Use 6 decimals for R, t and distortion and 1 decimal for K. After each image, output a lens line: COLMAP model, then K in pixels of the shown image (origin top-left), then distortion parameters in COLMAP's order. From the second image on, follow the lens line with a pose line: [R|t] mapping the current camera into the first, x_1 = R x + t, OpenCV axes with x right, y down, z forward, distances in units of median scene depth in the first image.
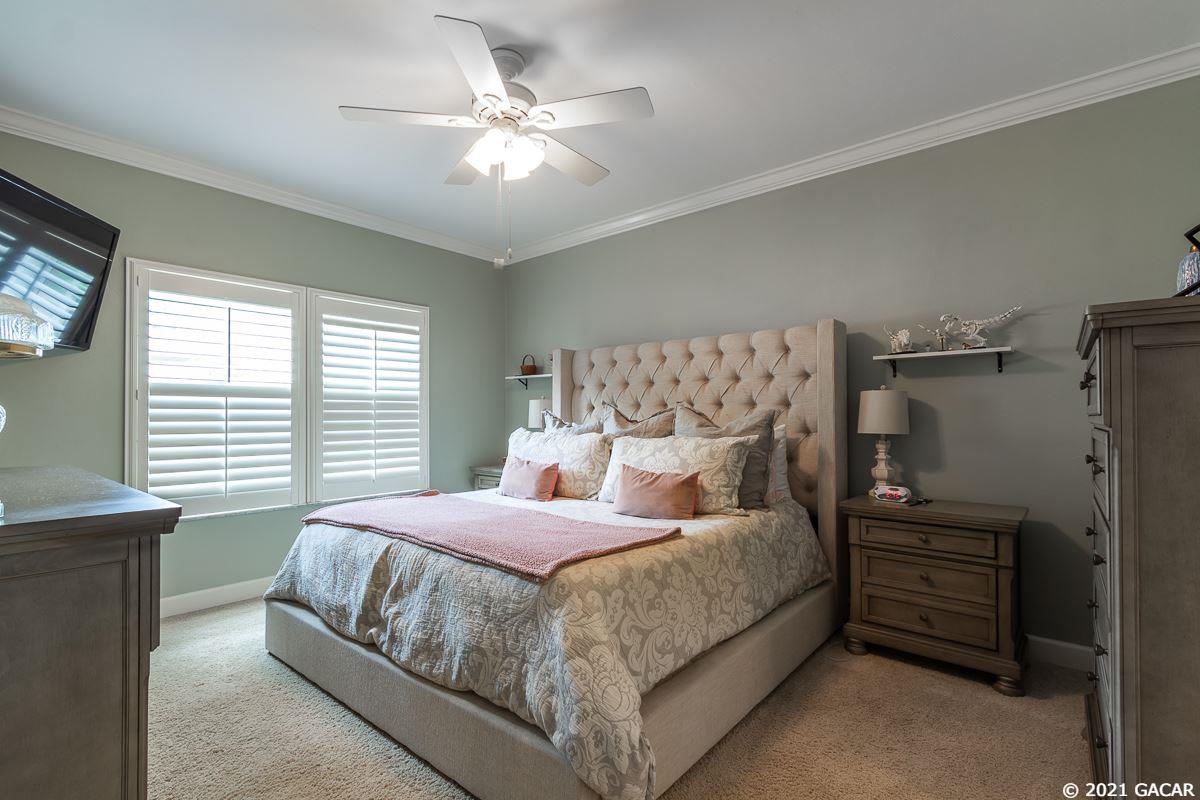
lens RADIAL K [[549.3, 0, 605.5], [0, 549.3, 401.7], [0, 0, 1]] dist [0.009296, -0.002461]
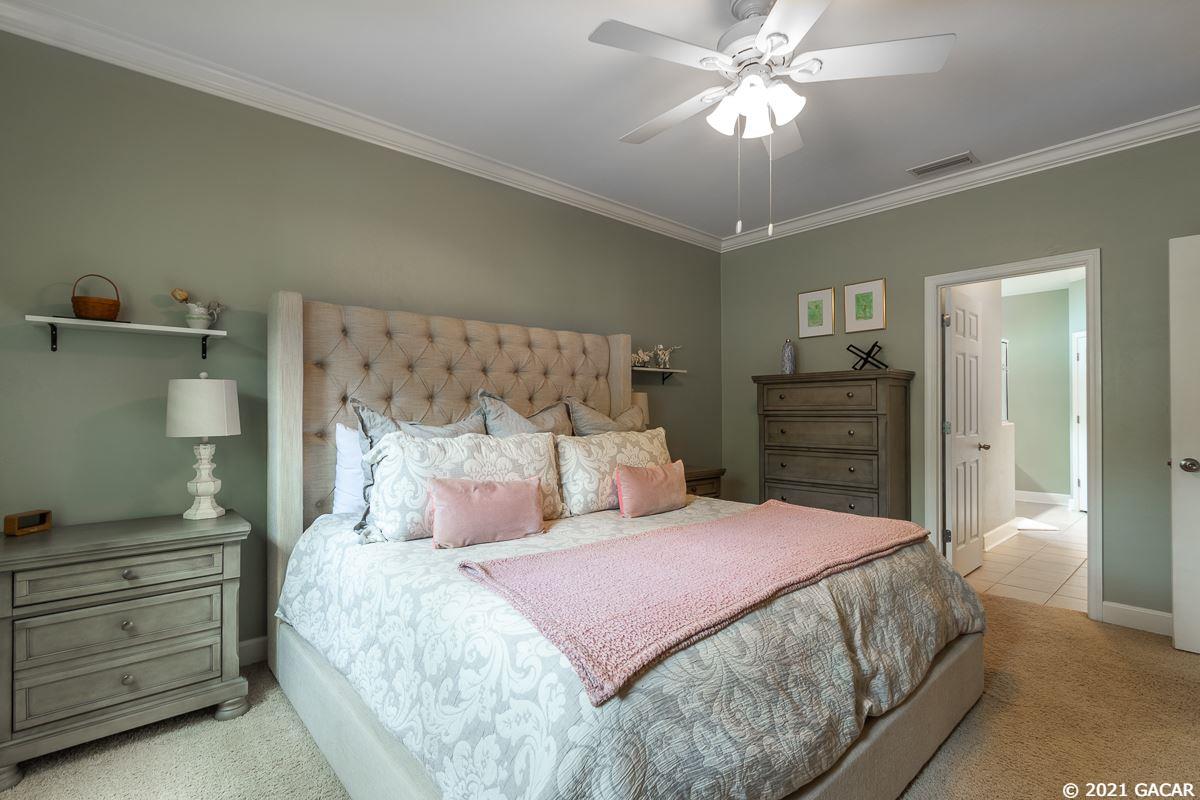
lens RADIAL K [[549.3, 0, 603.3], [0, 549.3, 410.7], [0, 0, 1]] dist [0.009296, -0.002461]
pose [[0.155480, 0.002407, 0.987836, -0.706967], [-0.018009, 0.999838, 0.000398, 0.021823], [-0.987675, -0.017852, 0.155498, 0.734220]]
